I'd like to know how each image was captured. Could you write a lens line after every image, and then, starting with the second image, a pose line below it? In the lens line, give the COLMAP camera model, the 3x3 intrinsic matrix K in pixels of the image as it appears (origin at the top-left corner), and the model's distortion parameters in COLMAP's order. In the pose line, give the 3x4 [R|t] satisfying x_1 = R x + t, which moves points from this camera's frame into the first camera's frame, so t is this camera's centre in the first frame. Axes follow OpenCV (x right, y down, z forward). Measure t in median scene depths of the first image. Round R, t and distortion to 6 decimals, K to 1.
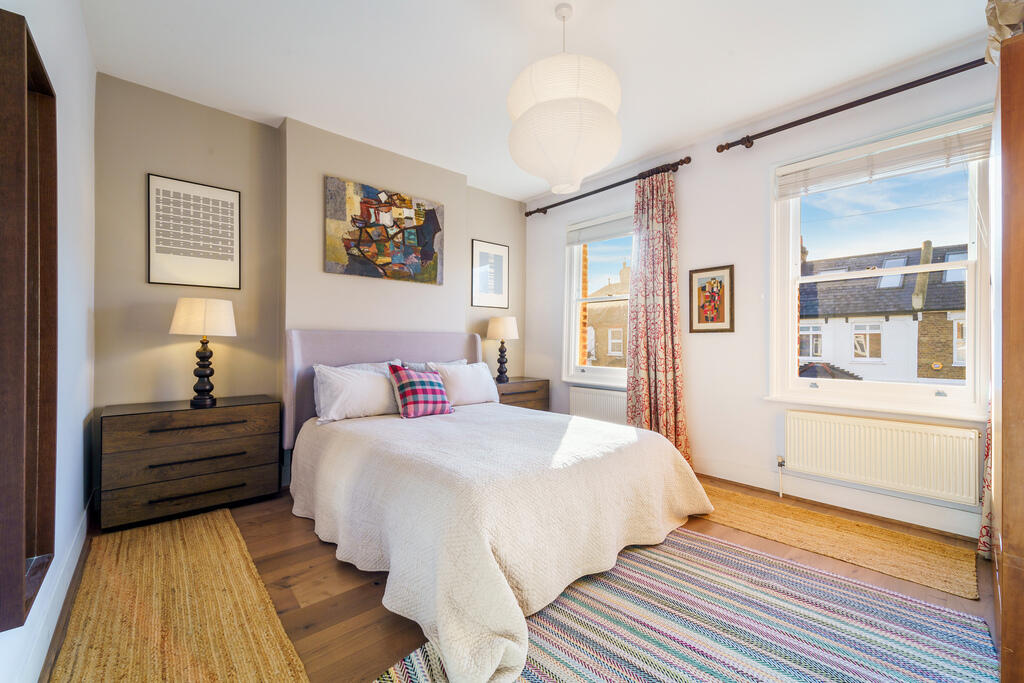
lens RADIAL K [[422.6, 0, 510.5], [0, 422.6, 344.3], [0, 0, 1]] dist [0.001911, -0.000117]
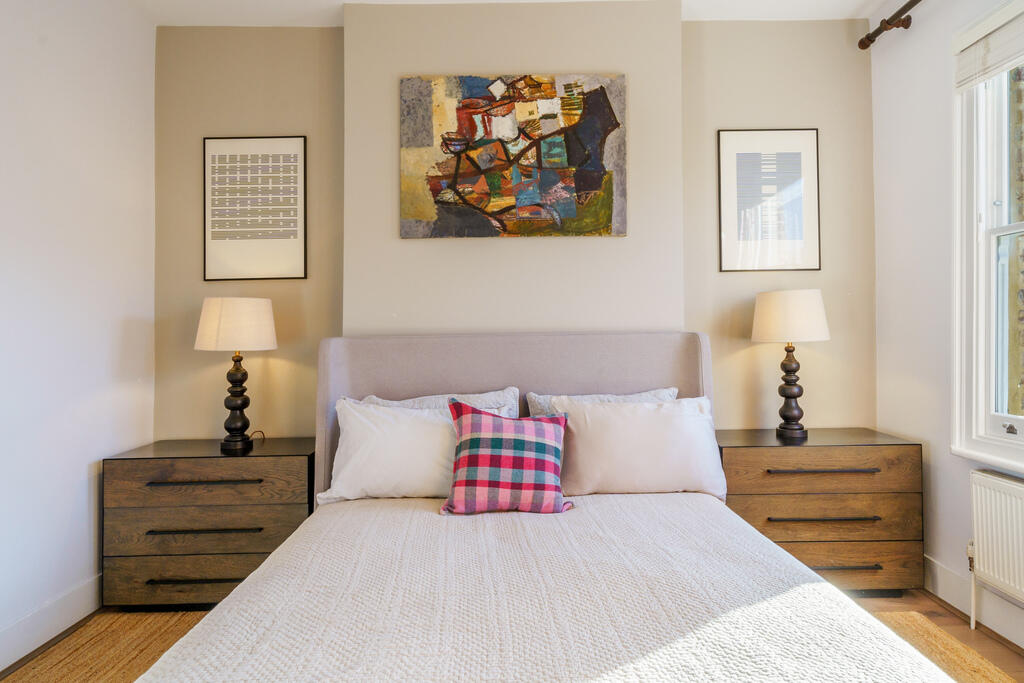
lens RADIAL K [[652.7, 0, 510.6], [0, 652.7, 321.2], [0, 0, 1]] dist [0.001726, 0.003676]
pose [[0.755511, -0.035284, -0.654185, 0.269230], [0.016259, 0.999251, -0.035119, -0.018661], [0.654934, 0.015896, 0.755519, 0.397624]]
